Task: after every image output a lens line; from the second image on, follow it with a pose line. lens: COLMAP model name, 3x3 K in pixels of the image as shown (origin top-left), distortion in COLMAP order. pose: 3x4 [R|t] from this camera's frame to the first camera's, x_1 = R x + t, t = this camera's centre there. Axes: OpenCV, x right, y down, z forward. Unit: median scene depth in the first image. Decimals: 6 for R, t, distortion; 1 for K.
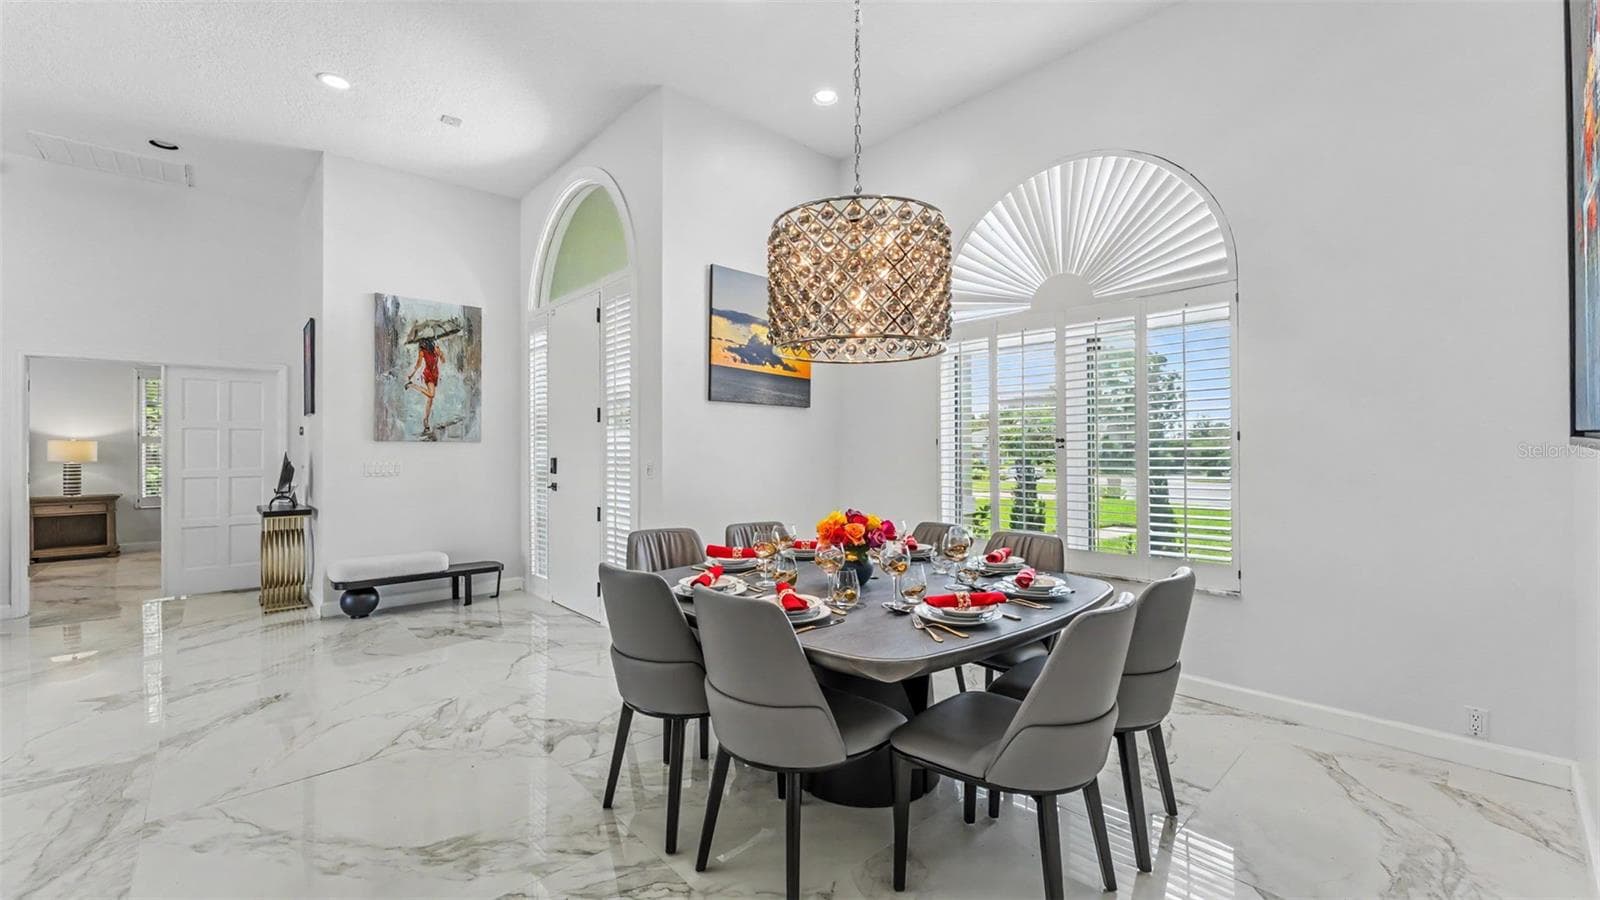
lens RADIAL K [[639.5, 0, 811.1], [0, 639.5, 449.0], [0, 0, 1]] dist [0.002334, -0.000822]
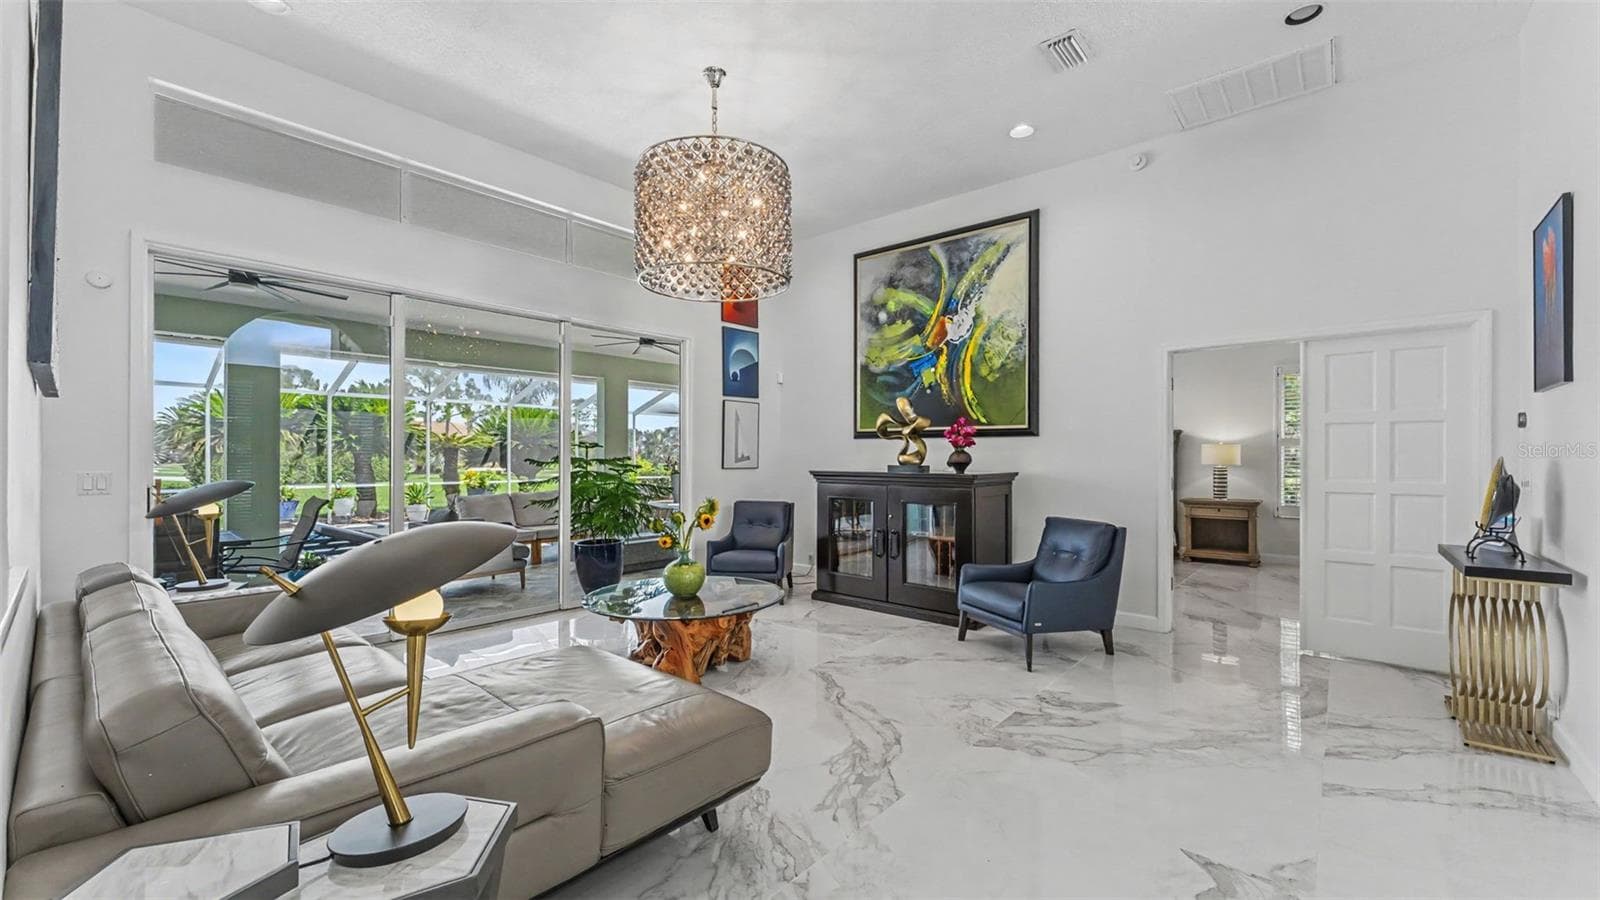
lens RADIAL K [[639.5, 0, 802.1], [0, 639.5, 455.7], [0, 0, 1]] dist [0.002334, -0.000822]
pose [[0.117605, 0.003089, -0.993056, -0.283587], [0.002641, 0.999991, 0.003423, -0.000212], [0.993057, -0.003025, 0.117596, 0.278897]]
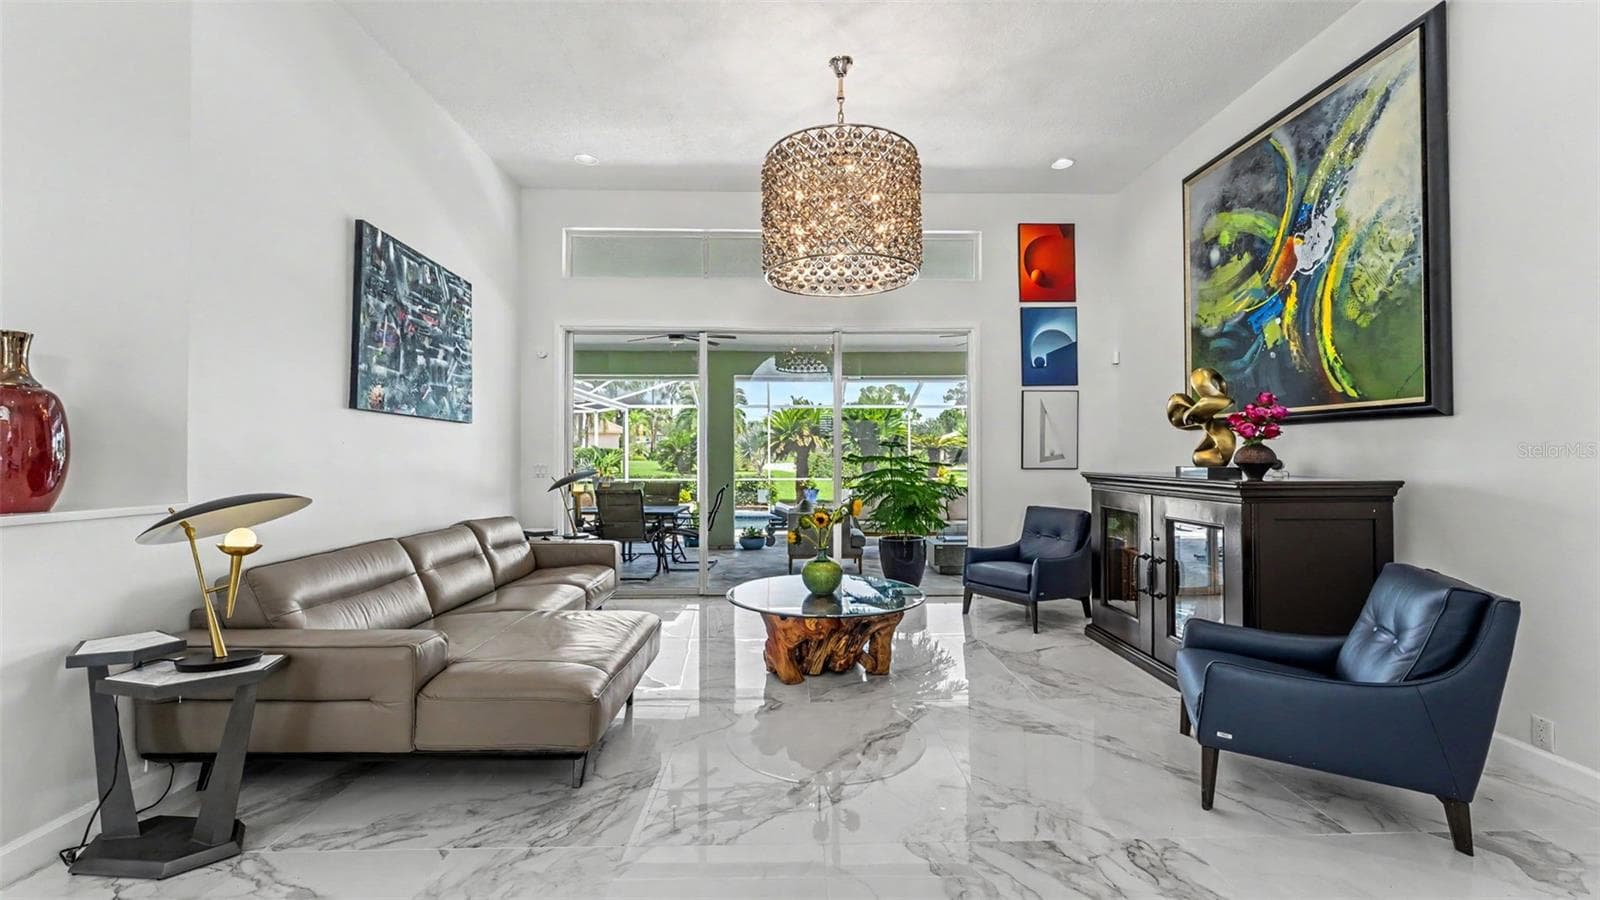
lens RADIAL K [[639.5, 0, 798.9], [0, 639.5, 447.2], [0, 0, 1]] dist [0.002334, -0.000822]
pose [[-0.659634, -0.005805, -0.751565, -0.408022], [0.005802, 0.999901, -0.012815, 0.002756], [0.751565, -0.012814, -0.659535, 0.581337]]
